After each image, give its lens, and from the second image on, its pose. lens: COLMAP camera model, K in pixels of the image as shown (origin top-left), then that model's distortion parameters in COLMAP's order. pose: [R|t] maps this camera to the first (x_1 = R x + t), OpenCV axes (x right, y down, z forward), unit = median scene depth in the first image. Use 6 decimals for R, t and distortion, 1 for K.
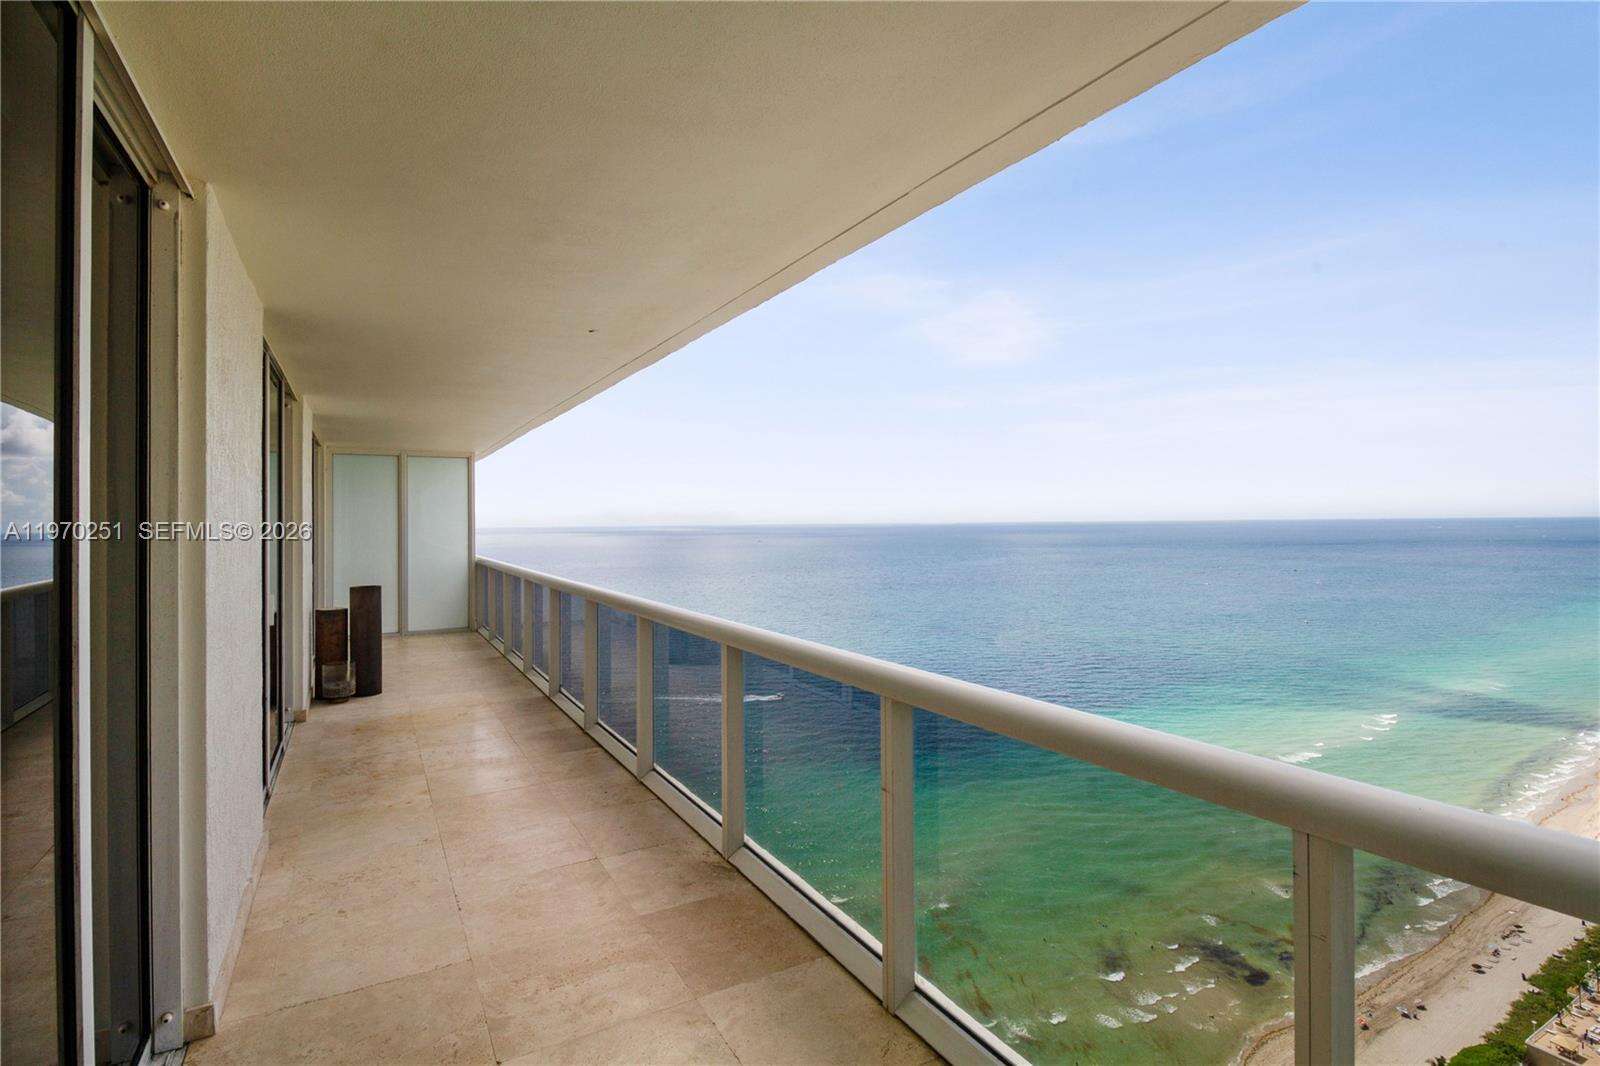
lens RADIAL K [[769.7, 0, 820.0], [0, 769.7, 531.9], [0, 0, 1]] dist [0.001837, -0.012746]
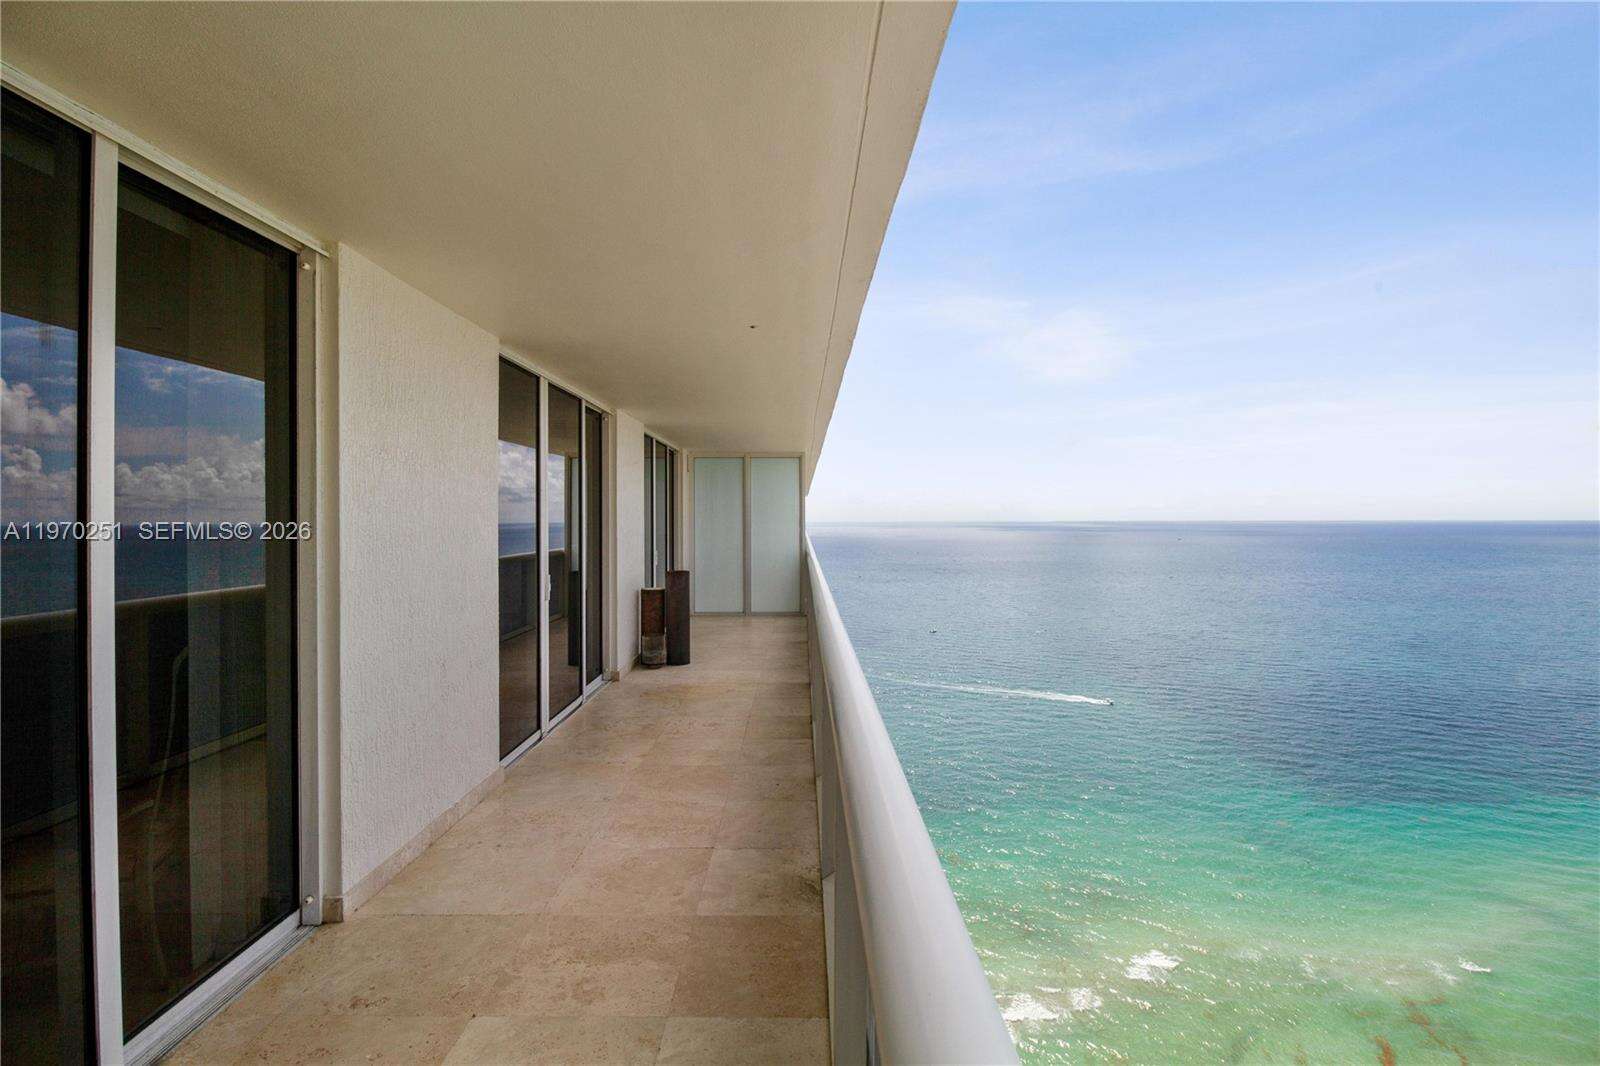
lens RADIAL K [[769.7, 0, 820.0], [0, 769.7, 531.9], [0, 0, 1]] dist [0.001837, -0.012746]
pose [[0.866485, 0.014783, -0.498984, 0.272512], [-0.011638, 0.999888, 0.009412, -0.002311], [0.499067, -0.002348, 0.866560, 0.159005]]
